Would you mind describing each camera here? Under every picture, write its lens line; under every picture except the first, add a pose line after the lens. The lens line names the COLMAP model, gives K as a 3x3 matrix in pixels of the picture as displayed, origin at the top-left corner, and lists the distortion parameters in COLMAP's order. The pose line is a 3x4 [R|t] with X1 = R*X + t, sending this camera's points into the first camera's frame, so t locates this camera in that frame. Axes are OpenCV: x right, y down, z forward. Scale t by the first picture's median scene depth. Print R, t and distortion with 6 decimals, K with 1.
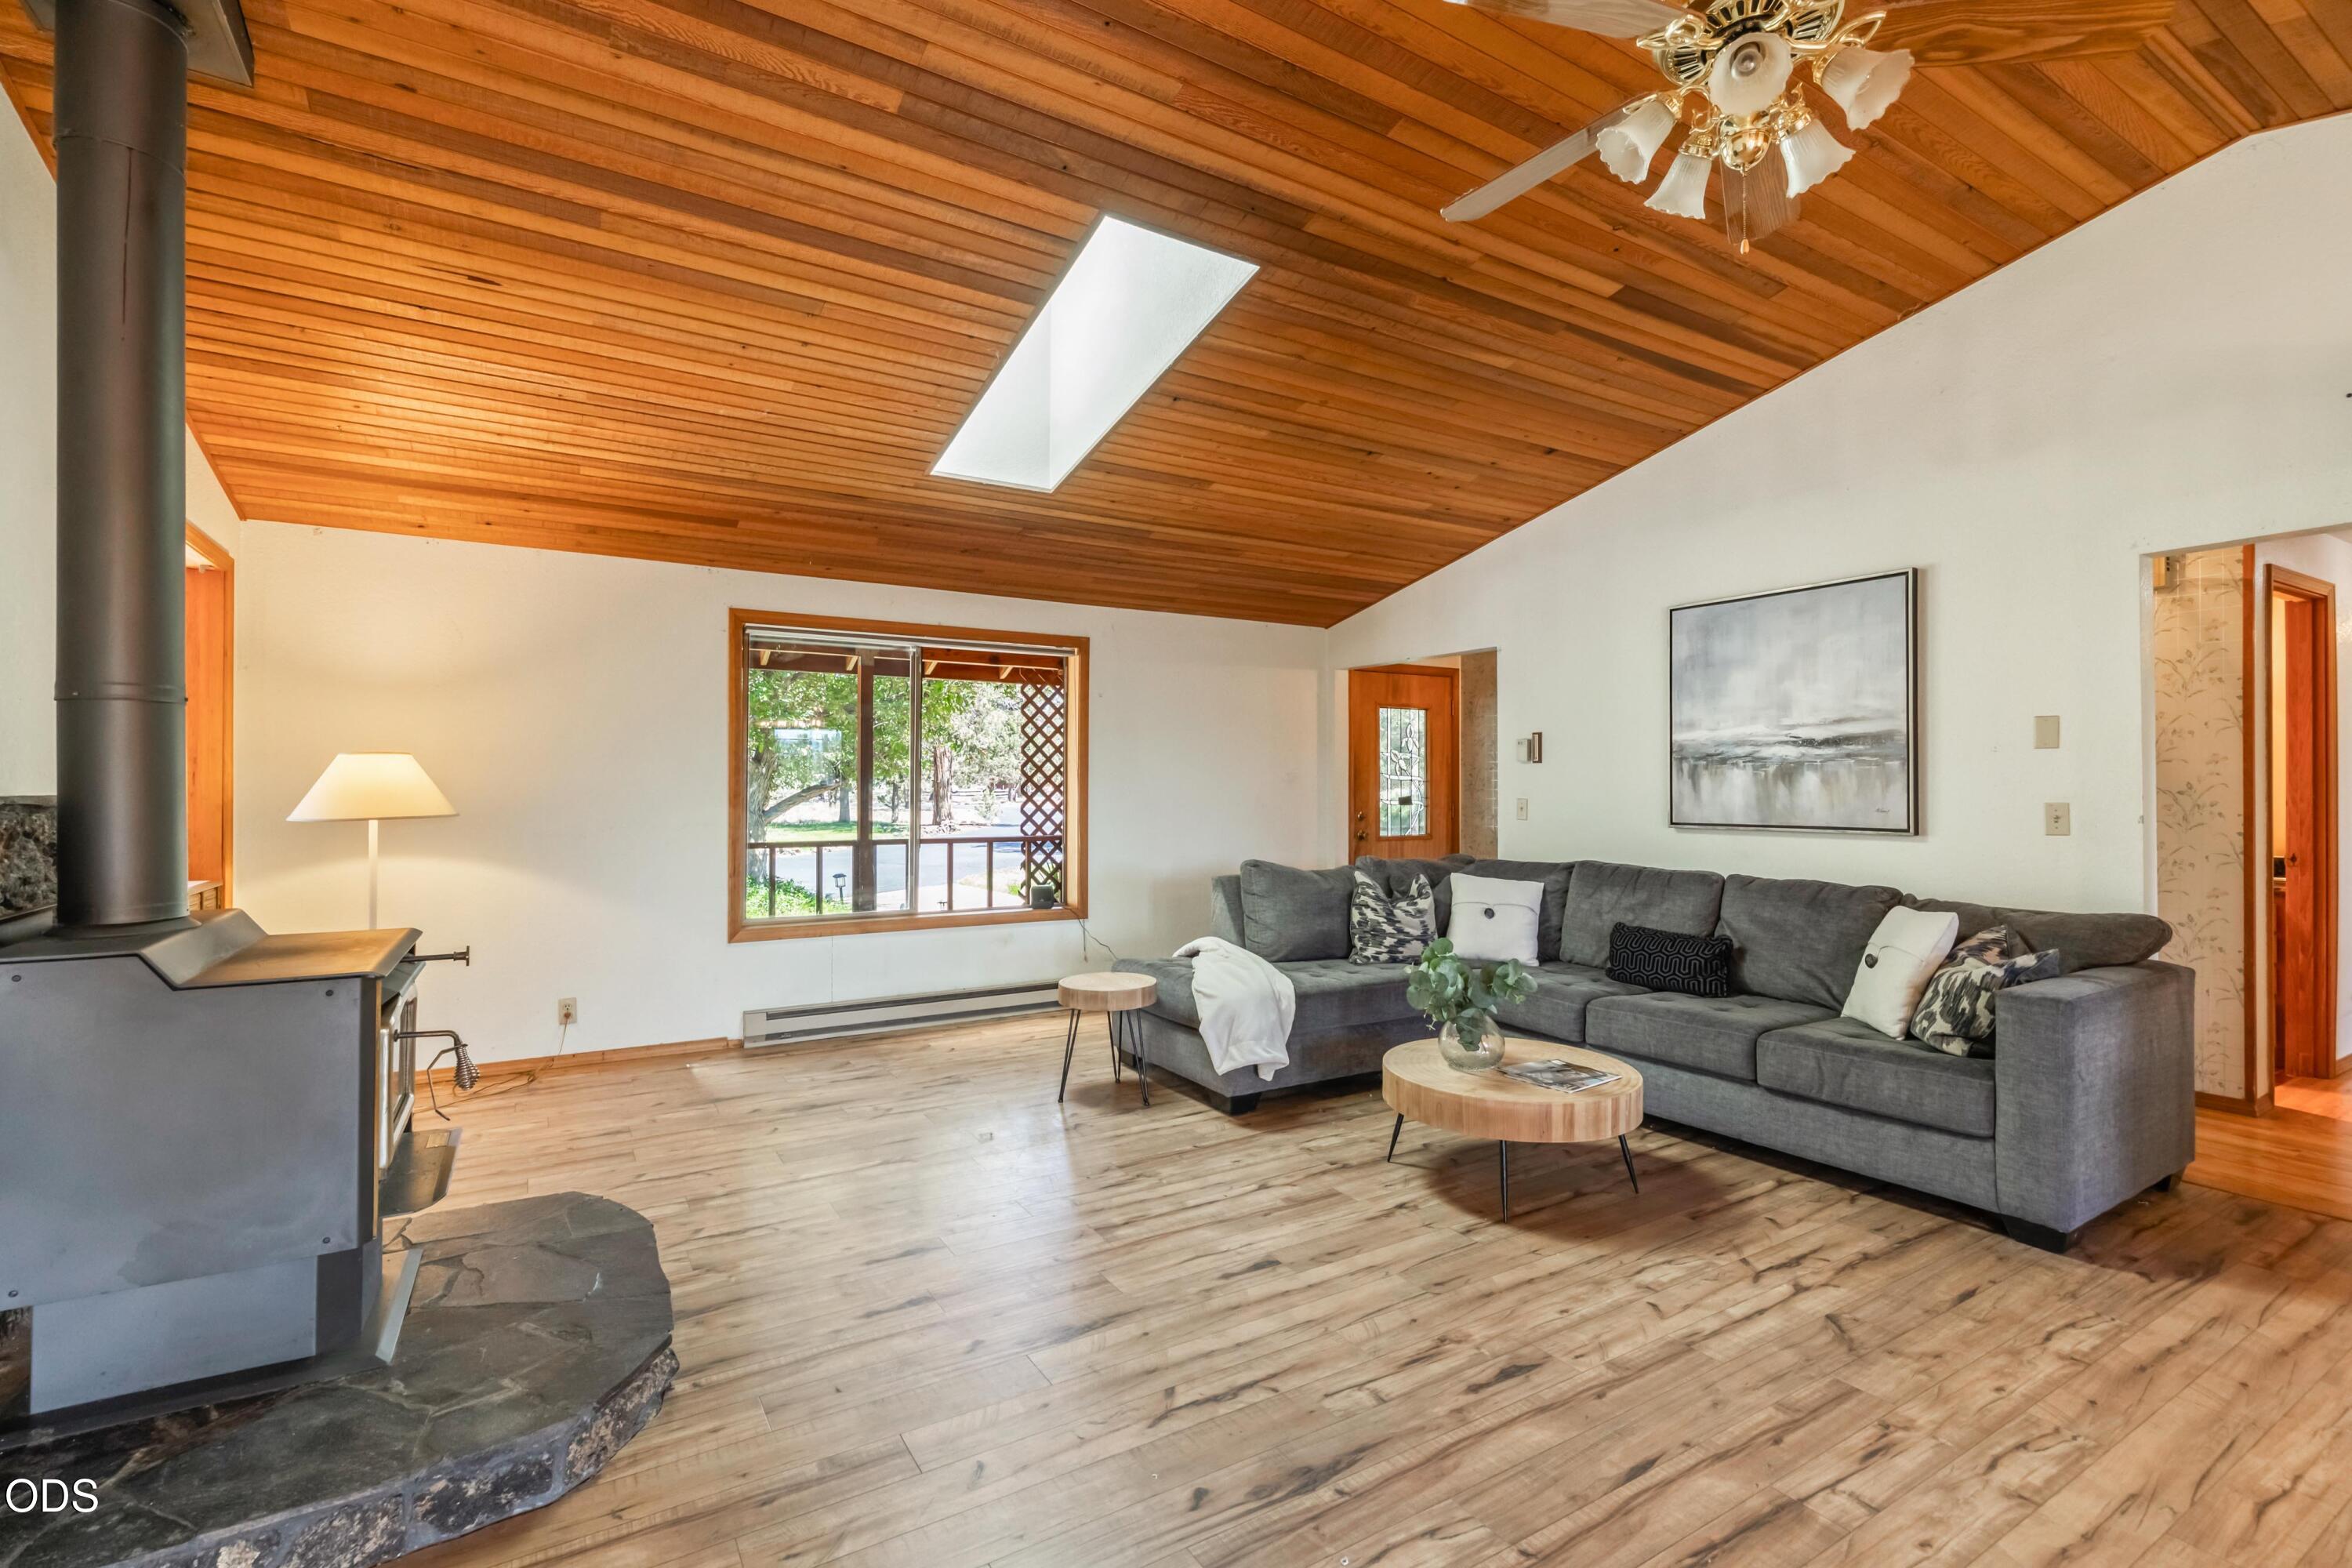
lens RADIAL K [[1060.4, 0, 1181.8], [0, 1060.4, 781.7], [0, 0, 1]] dist [-0.001268, 0.000570]
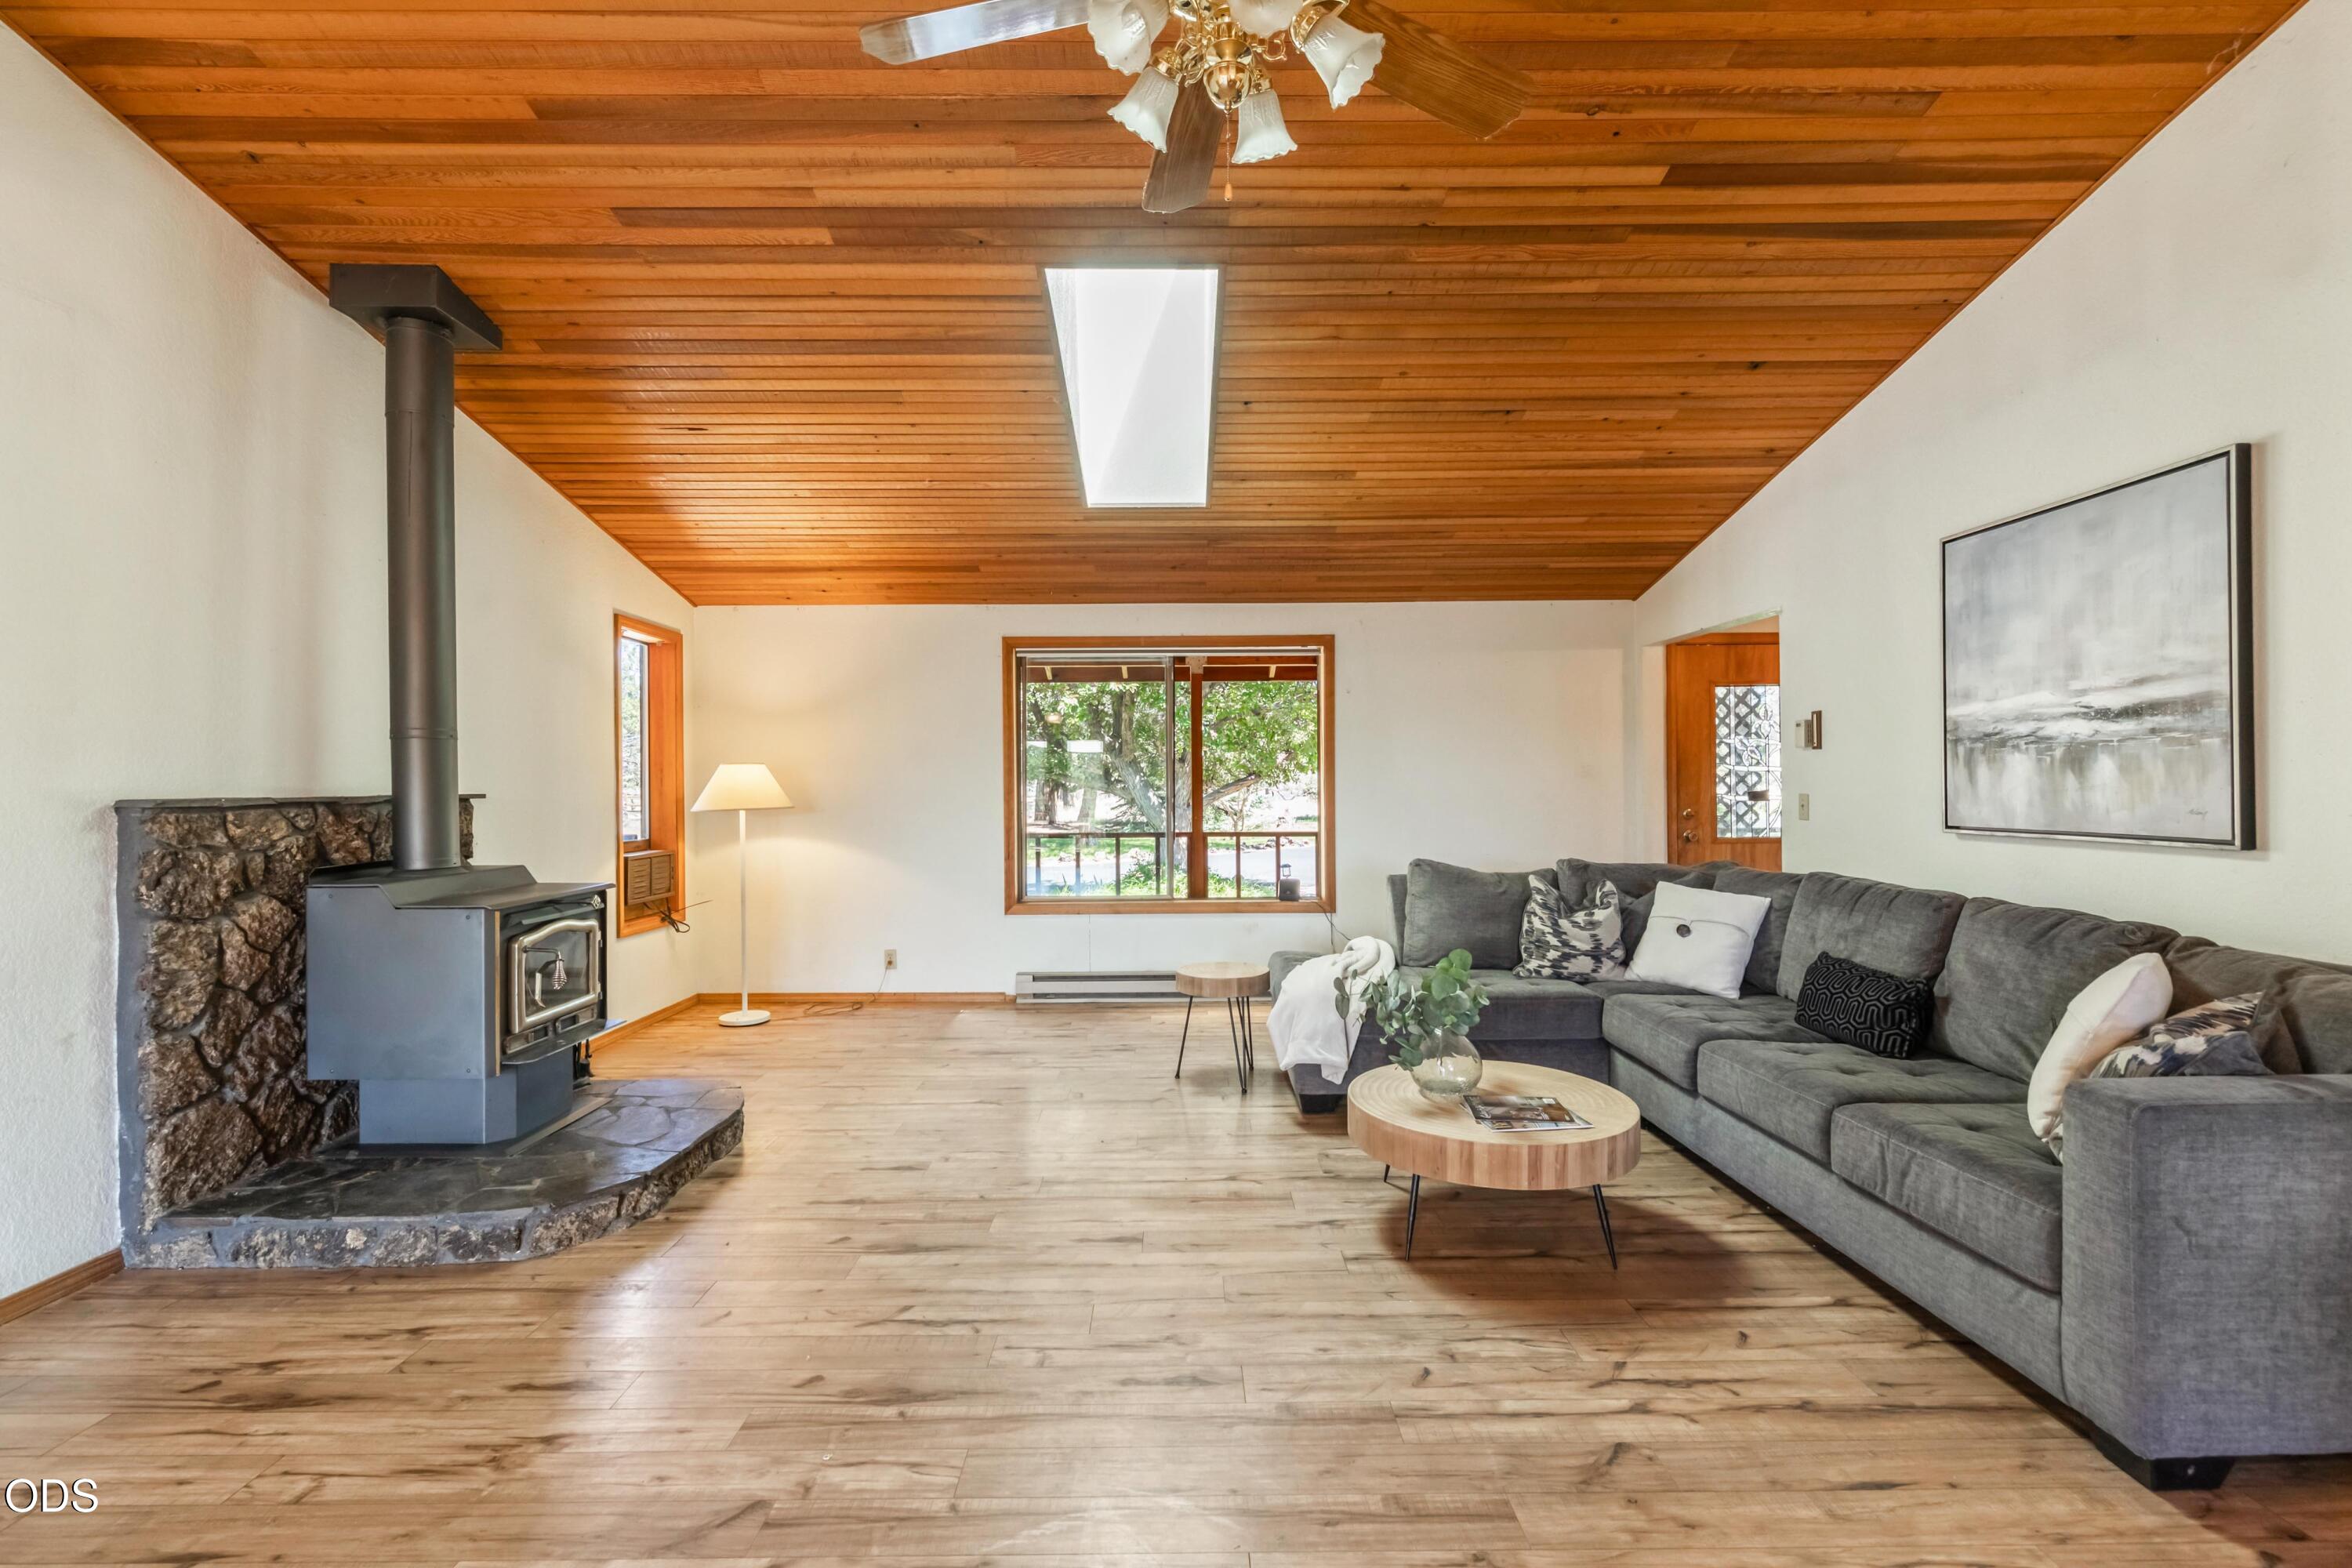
lens RADIAL K [[1054.7, 0, 1176.0], [0, 1054.7, 784.0], [0, 0, 1]] dist [-0.001604, -0.000103]
pose [[0.854334, -0.006045, -0.519689, 0.441472], [0.009640, 0.999945, 0.004216, 0.000492], [0.519635, -0.008611, 0.854345, 0.091274]]
